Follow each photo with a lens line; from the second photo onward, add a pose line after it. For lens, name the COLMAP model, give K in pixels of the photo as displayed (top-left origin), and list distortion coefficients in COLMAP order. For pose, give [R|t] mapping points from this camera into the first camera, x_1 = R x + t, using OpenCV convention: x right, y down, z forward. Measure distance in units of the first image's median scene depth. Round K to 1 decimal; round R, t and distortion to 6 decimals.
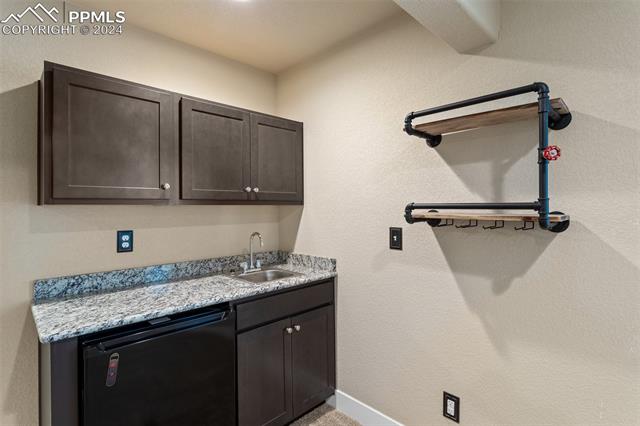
lens RADIAL K [[326.0, 0, 322.2], [0, 326.0, 210.9], [0, 0, 1]] dist [-0.004691, 0.000222]
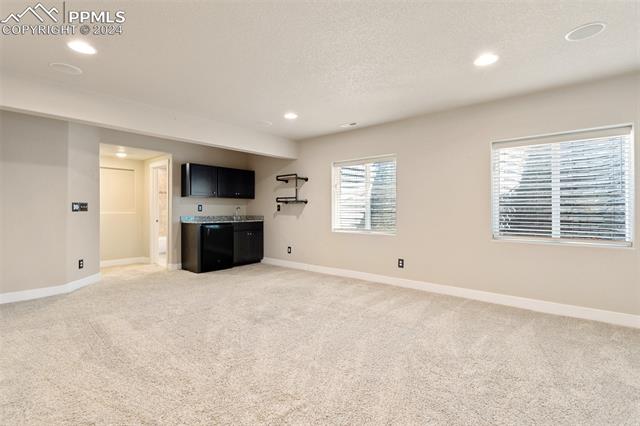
lens RADIAL K [[301.7, 0, 320.0], [0, 301.7, 211.9], [0, 0, 1]] dist [-0.004413, 0.002511]
pose [[0.996224, 0.003800, 0.086732, 0.438945], [-0.003822, 0.999993, 0.000094, 0.140893], [-0.086731, -0.000425, 0.996232, -2.586905]]
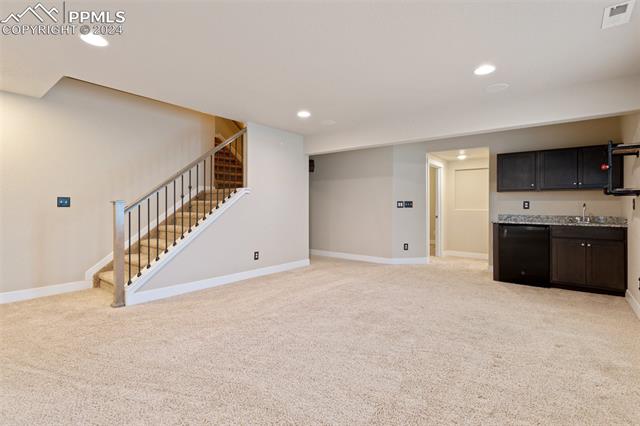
lens RADIAL K [[301.7, 0, 323.0], [0, 301.7, 207.2], [0, 0, 1]] dist [-0.004413, 0.002511]
pose [[0.120039, 0.008293, -0.992735, 1.982061], [-0.012173, 0.999902, 0.006881, 0.126194], [0.992695, 0.011259, 0.120128, -1.195114]]
